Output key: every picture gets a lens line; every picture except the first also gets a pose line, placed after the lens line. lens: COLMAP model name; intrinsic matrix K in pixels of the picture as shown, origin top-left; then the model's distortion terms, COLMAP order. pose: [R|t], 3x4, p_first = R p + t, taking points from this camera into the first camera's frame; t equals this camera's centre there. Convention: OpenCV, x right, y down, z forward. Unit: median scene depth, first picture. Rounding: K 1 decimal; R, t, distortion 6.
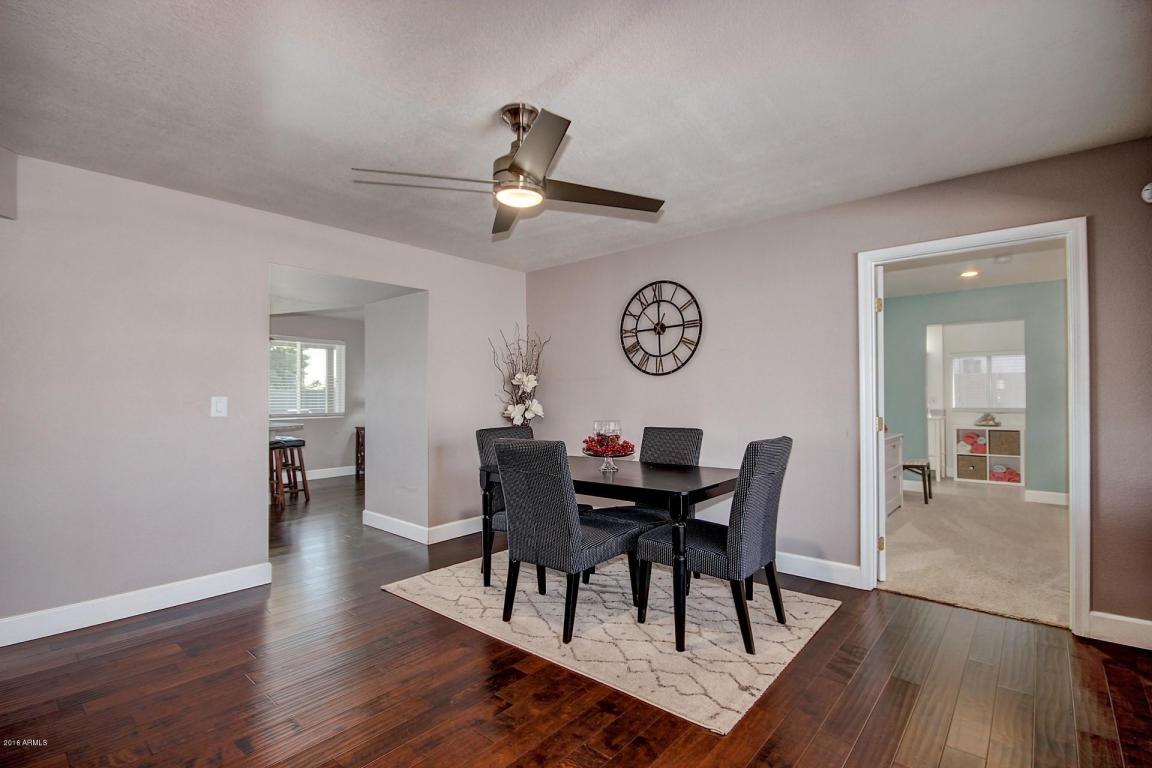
lens RADIAL K [[534.8, 0, 571.7], [0, 534.8, 390.0], [0, 0, 1]] dist [0.003419, -0.002170]
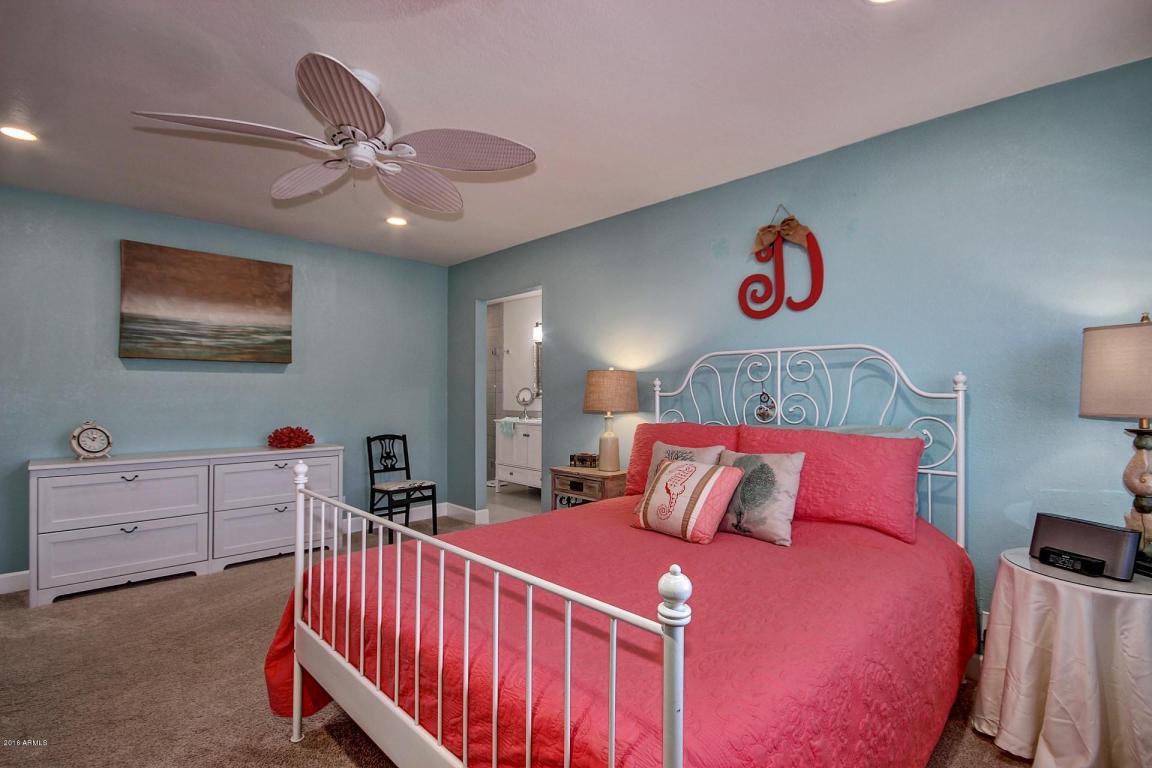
lens RADIAL K [[534.8, 0, 575.9], [0, 534.8, 386.7], [0, 0, 1]] dist [0.003419, -0.002170]
pose [[0.997061, 0.008454, -0.076140, 0.774545], [-0.008589, 0.999962, -0.001435, -0.000623], [0.076125, 0.002085, 0.997096, 0.241850]]
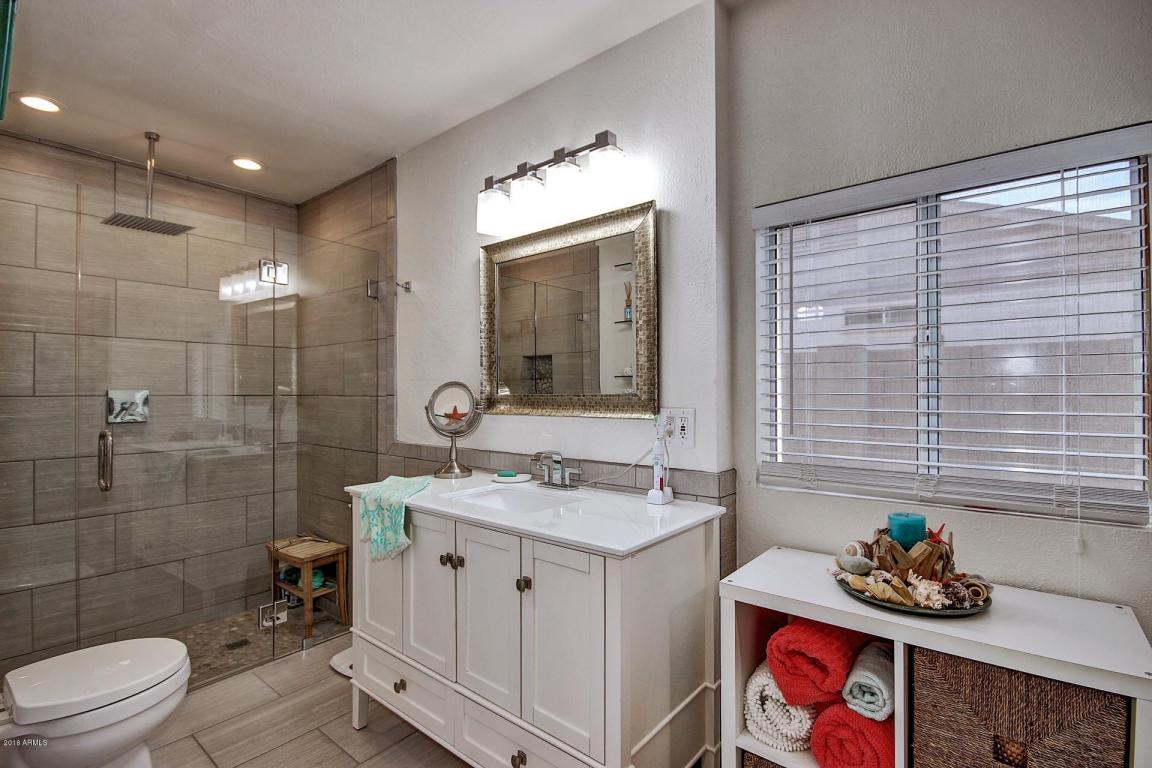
lens RADIAL K [[534.8, 0, 571.9], [0, 534.8, 386.0], [0, 0, 1]] dist [0.003419, -0.002170]
pose [[0.999717, 0.004035, 0.023428, 0.677897], [-0.004006, 0.999991, -0.001267, 0.003104], [-0.023432, 0.001173, 0.999725, 0.849033]]
